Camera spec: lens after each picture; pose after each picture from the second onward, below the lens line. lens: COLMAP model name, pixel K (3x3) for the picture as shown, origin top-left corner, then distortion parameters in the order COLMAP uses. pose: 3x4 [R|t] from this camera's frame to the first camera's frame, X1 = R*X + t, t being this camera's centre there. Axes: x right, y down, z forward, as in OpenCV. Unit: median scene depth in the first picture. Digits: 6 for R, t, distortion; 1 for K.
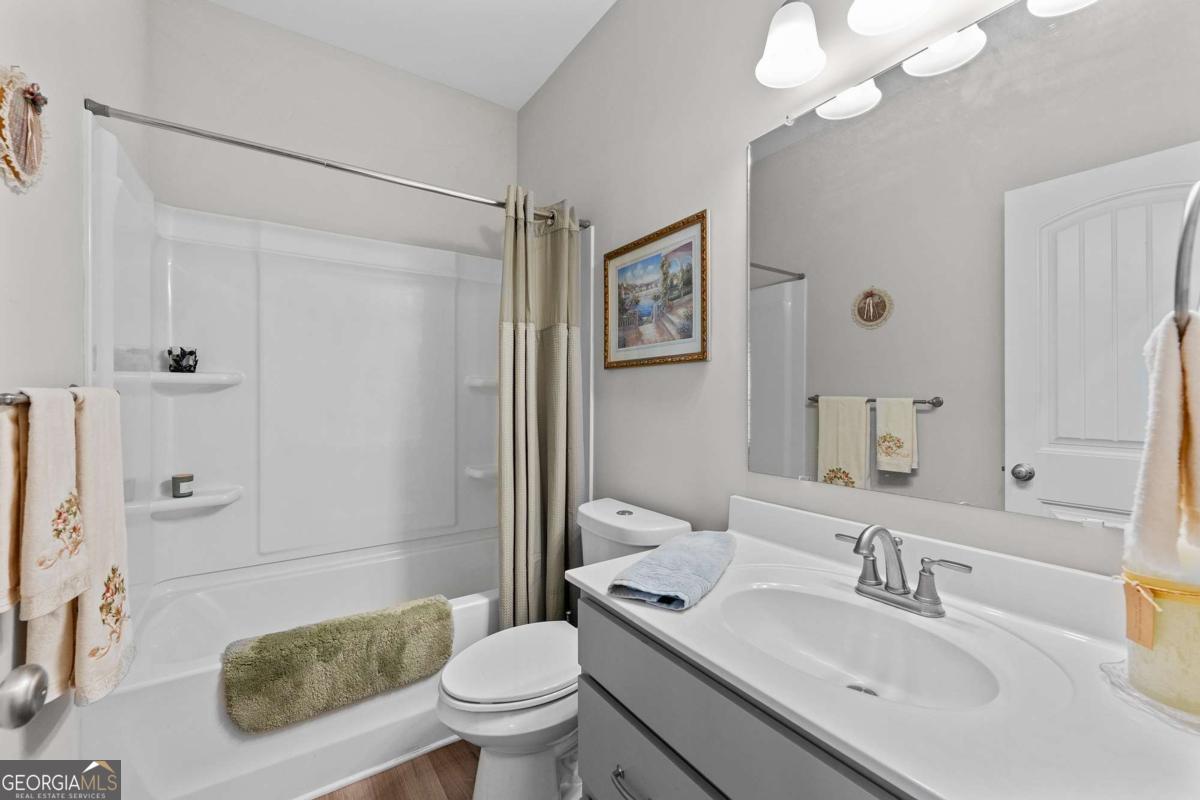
lens RADIAL K [[485.2, 0, 602.3], [0, 485.2, 399.7], [0, 0, 1]] dist [-0.000797, -0.000336]
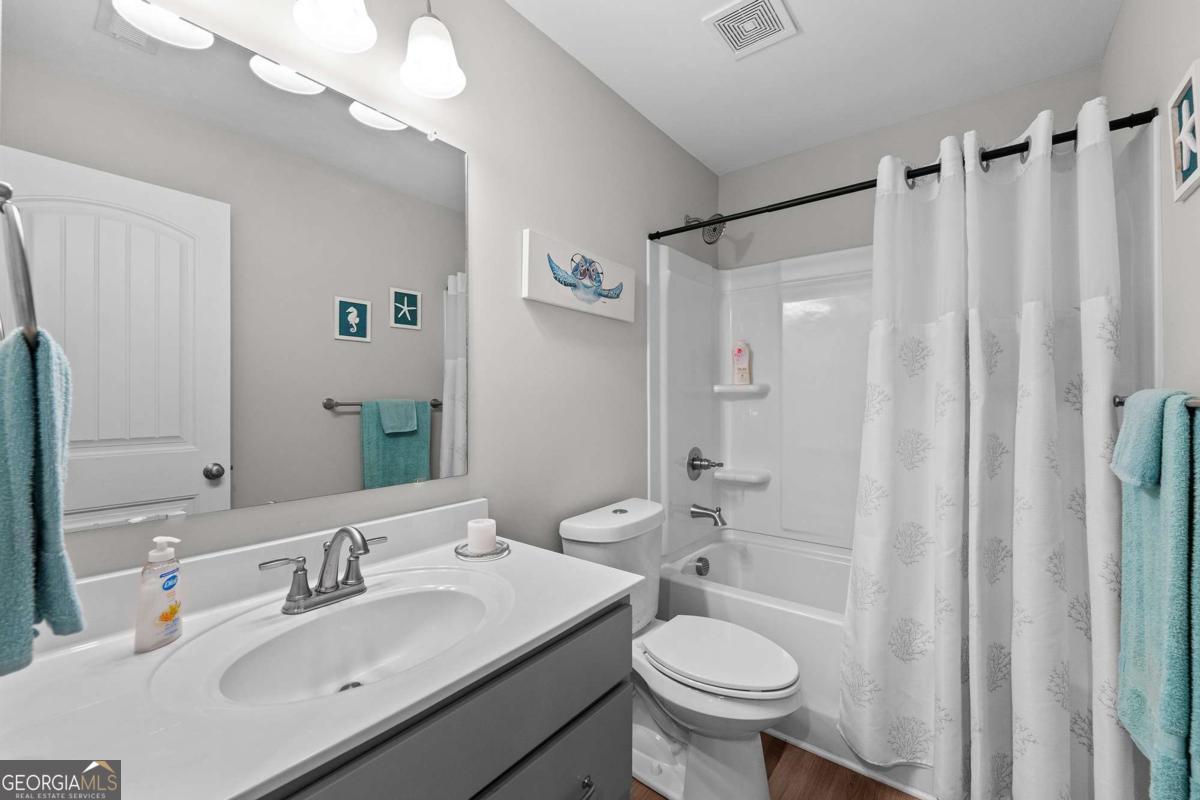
lens RADIAL K [[485.2, 0, 600.7], [0, 485.2, 400.3], [0, 0, 1]] dist [-0.000797, -0.000336]
pose [[-0.281741, -0.004644, 0.959479, -0.555291], [-0.007343, 0.999969, 0.002684, -0.018690], [-0.959462, -0.006289, -0.281767, 0.735134]]
